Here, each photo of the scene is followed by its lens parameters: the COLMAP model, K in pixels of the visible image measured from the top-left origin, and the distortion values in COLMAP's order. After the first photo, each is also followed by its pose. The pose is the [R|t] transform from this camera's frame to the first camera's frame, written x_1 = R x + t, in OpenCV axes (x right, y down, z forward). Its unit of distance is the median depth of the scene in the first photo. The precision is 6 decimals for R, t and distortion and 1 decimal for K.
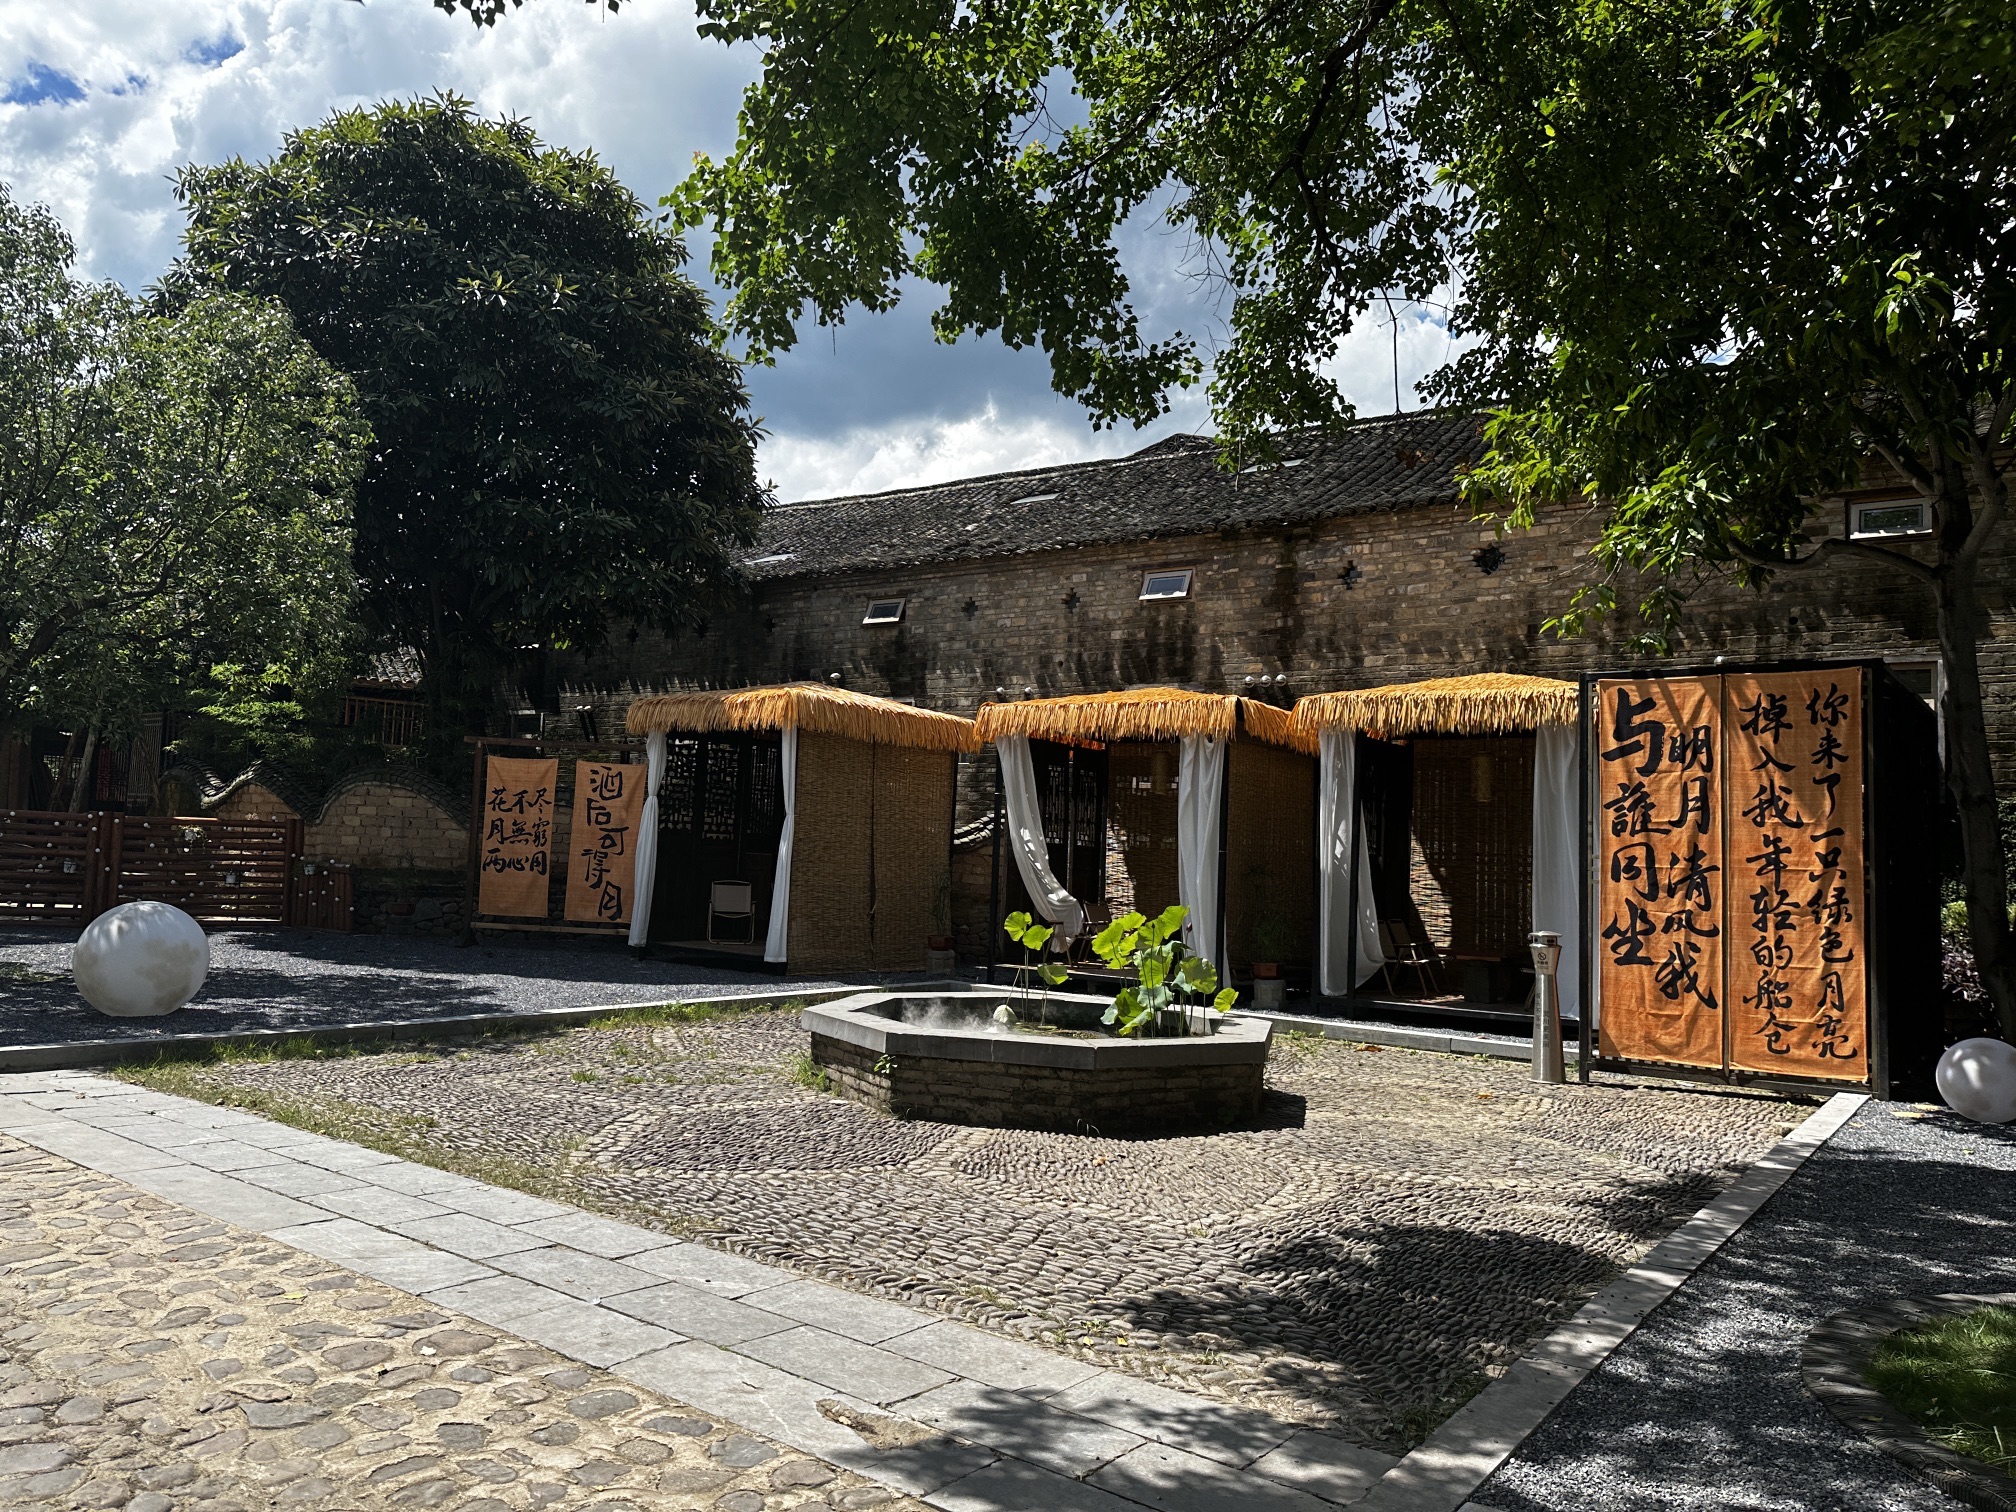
lens RADIAL K [[1375.6, 0, 1005.7], [0, 1375.6, 760.4], [0, 0, 1]] dist [-0.006196, -0.001540]
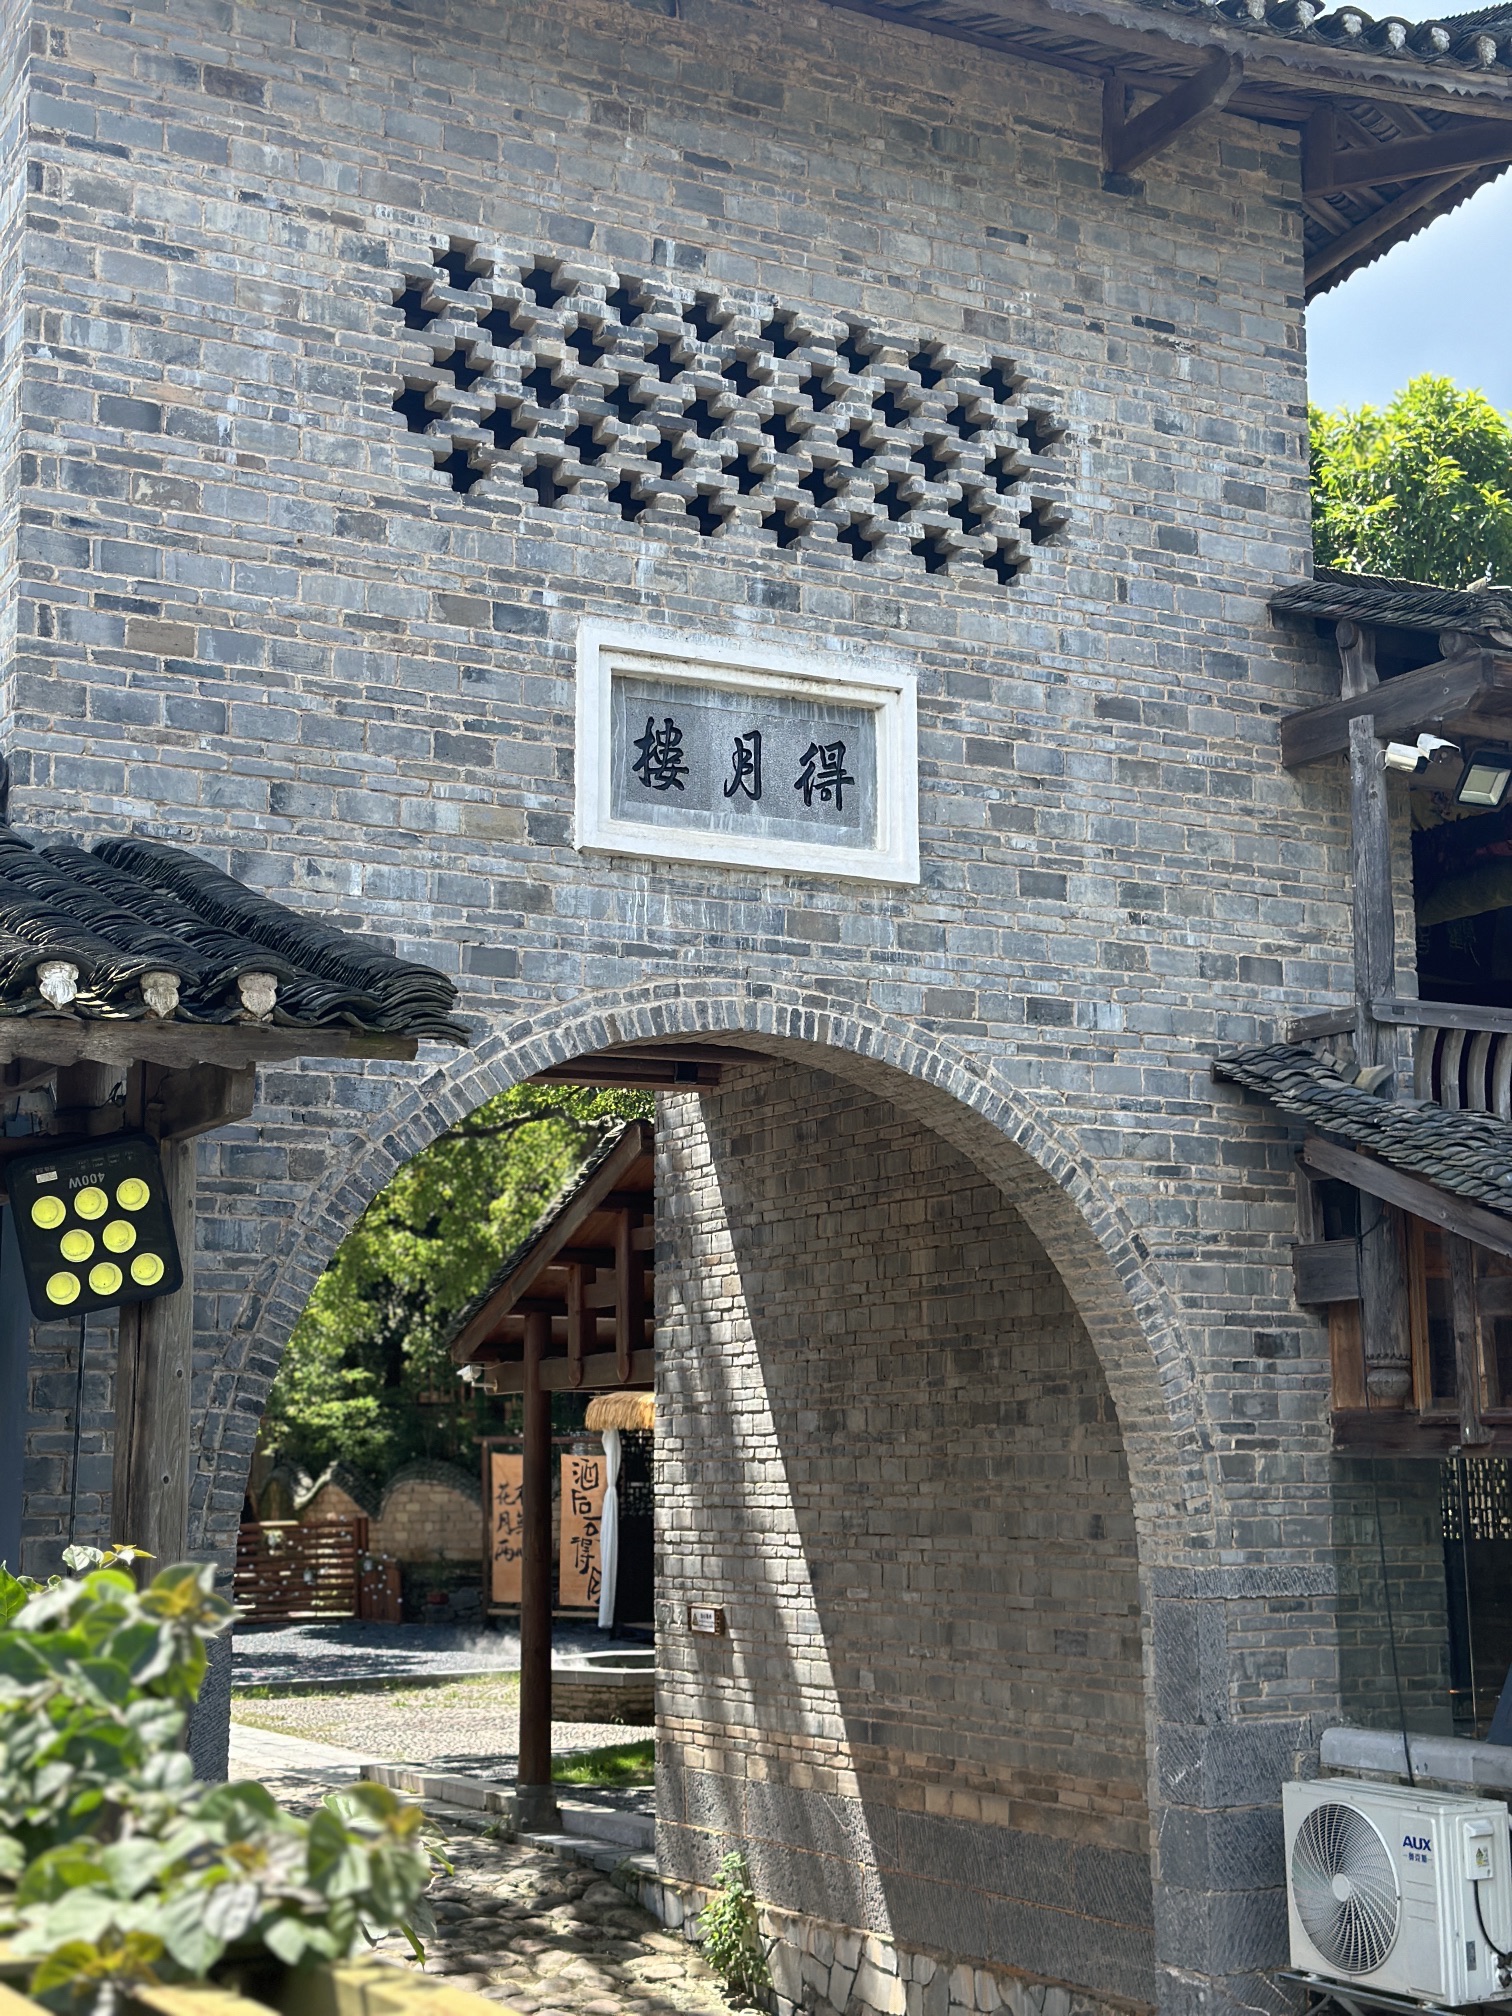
lens RADIAL K [[2790.0, 0, 756.3], [0, 2790.0, 1006.8], [0, 0, 1]] dist [0.036707, 0.000000]
pose [[0.895992, -0.120338, -0.427454, 0.797502], [0.078634, 0.990366, -0.113986, -0.085107], [0.437052, 0.068518, 0.896822, -0.915283]]
